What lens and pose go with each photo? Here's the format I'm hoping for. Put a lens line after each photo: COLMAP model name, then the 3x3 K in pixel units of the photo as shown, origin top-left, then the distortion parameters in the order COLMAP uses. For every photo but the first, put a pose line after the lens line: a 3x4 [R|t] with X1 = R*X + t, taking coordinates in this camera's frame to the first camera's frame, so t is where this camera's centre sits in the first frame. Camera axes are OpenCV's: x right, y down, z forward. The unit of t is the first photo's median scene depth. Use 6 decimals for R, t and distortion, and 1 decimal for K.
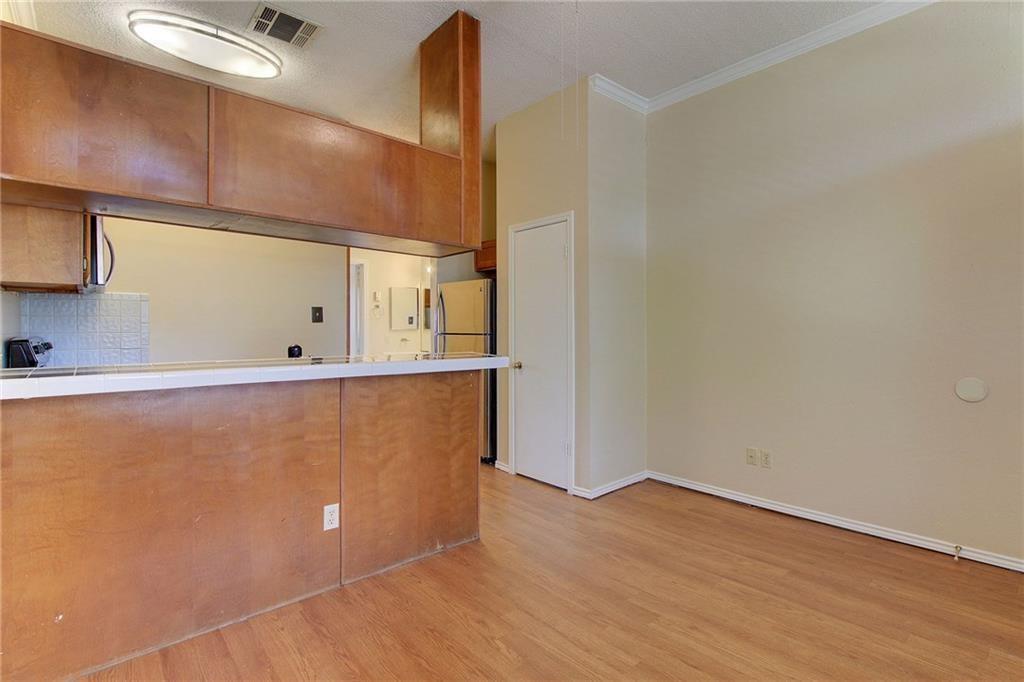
lens RADIAL K [[482.8, 0, 515.1], [0, 482.8, 335.3], [0, 0, 1]] dist [-0.023974, 0.003173]
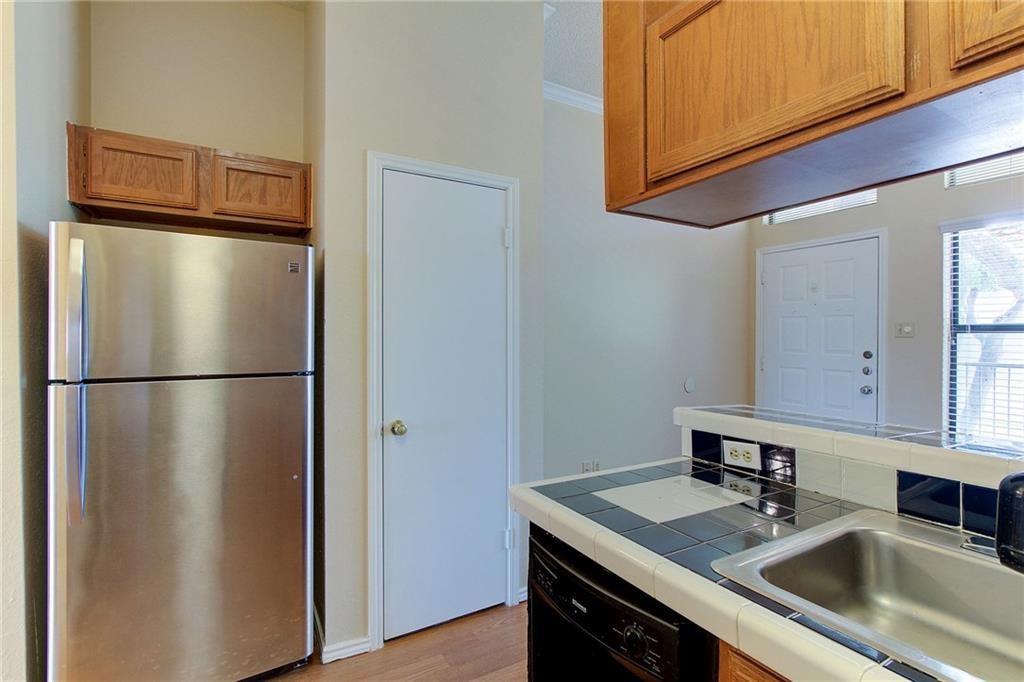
lens RADIAL K [[482.8, 0, 518.1], [0, 482.8, 339.4], [0, 0, 1]] dist [-0.023974, 0.003173]
pose [[0.185225, -0.005485, 0.982681, -0.760609], [0.010977, 0.999934, 0.003512, -0.054712], [-0.982635, 0.010136, 0.185273, 1.242758]]
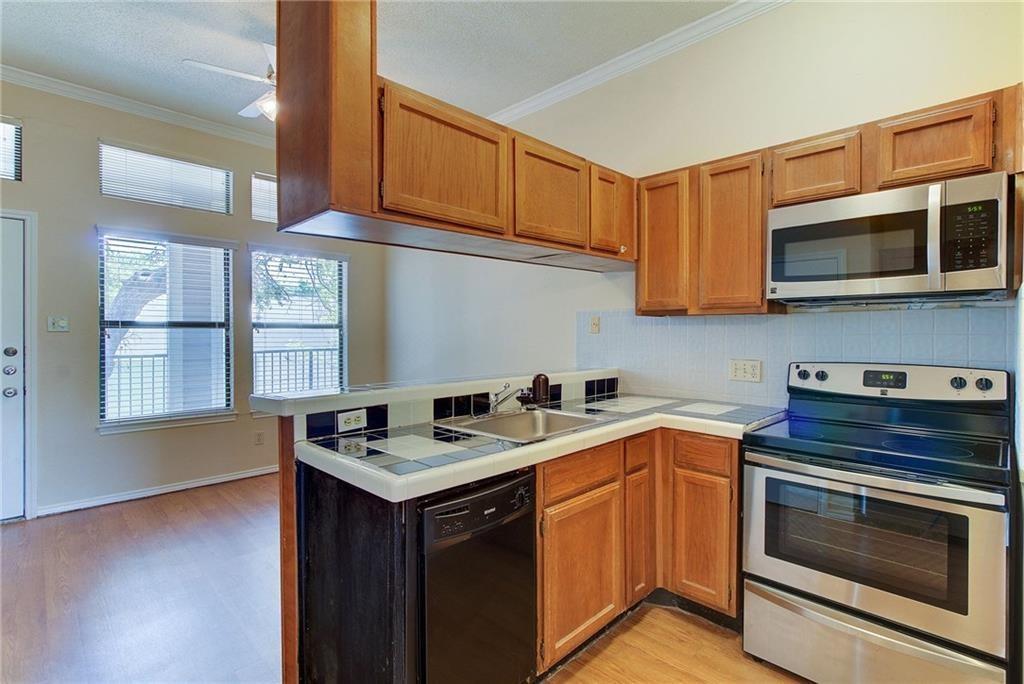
lens RADIAL K [[482.8, 0, 511.3], [0, 482.8, 337.6], [0, 0, 1]] dist [-0.023974, 0.003173]
pose [[-0.997133, -0.000582, -0.075666, -0.367319], [-0.002240, 0.999759, 0.021827, -0.060231], [0.075635, 0.021934, -0.996894, 1.826704]]
